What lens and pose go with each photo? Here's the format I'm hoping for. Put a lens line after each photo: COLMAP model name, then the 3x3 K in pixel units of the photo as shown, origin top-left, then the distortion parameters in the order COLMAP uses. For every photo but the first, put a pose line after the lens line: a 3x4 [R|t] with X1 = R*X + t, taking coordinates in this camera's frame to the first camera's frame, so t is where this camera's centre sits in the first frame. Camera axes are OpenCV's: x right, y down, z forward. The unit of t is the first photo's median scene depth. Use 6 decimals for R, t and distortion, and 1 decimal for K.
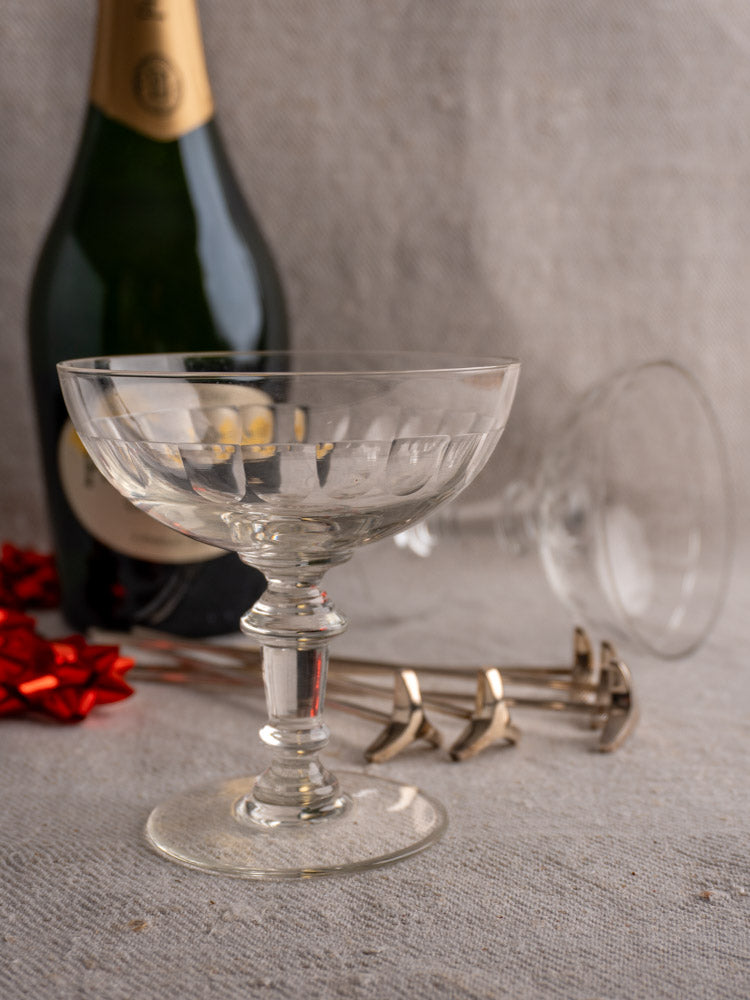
lens RADIAL K [[1551.8, 0, 381.3], [0, 1551.8, 532.9], [0, 0, 1]] dist [0.022084, 0.222119]
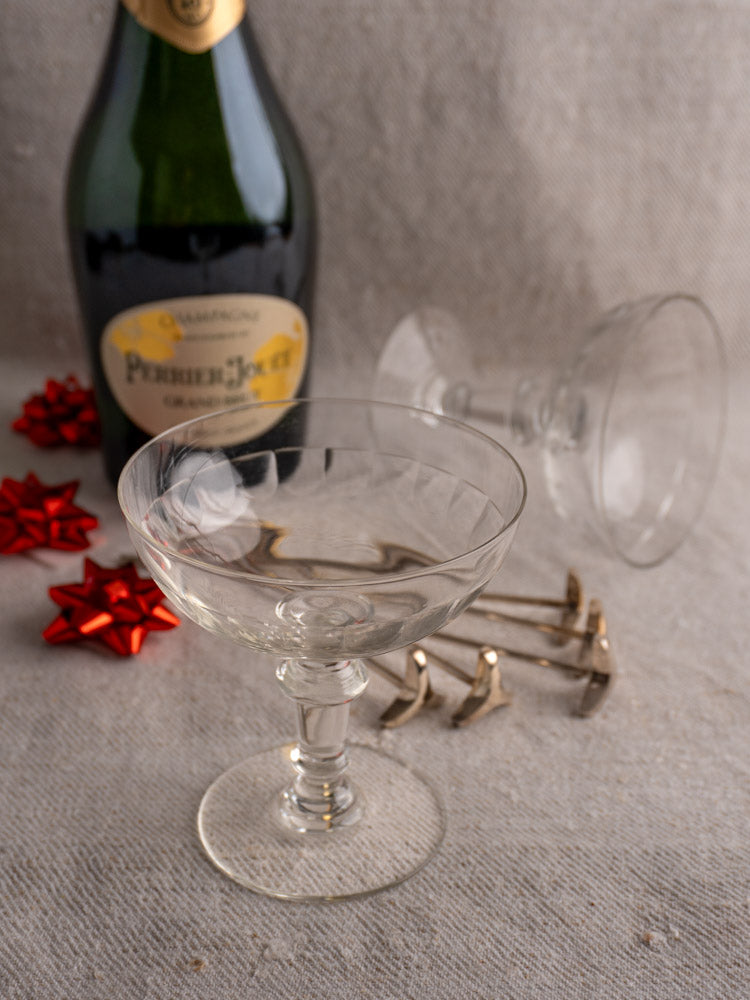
lens RADIAL K [[1551.8, 0, 381.3], [0, 1551.8, 532.9], [0, 0, 1]] dist [0.022084, 0.222119]
pose [[0.999570, 0.028945, -0.004743, -0.008562], [-0.025982, 0.948810, 0.314778, -0.416424], [0.013611, -0.314520, 0.949153, -0.082593]]
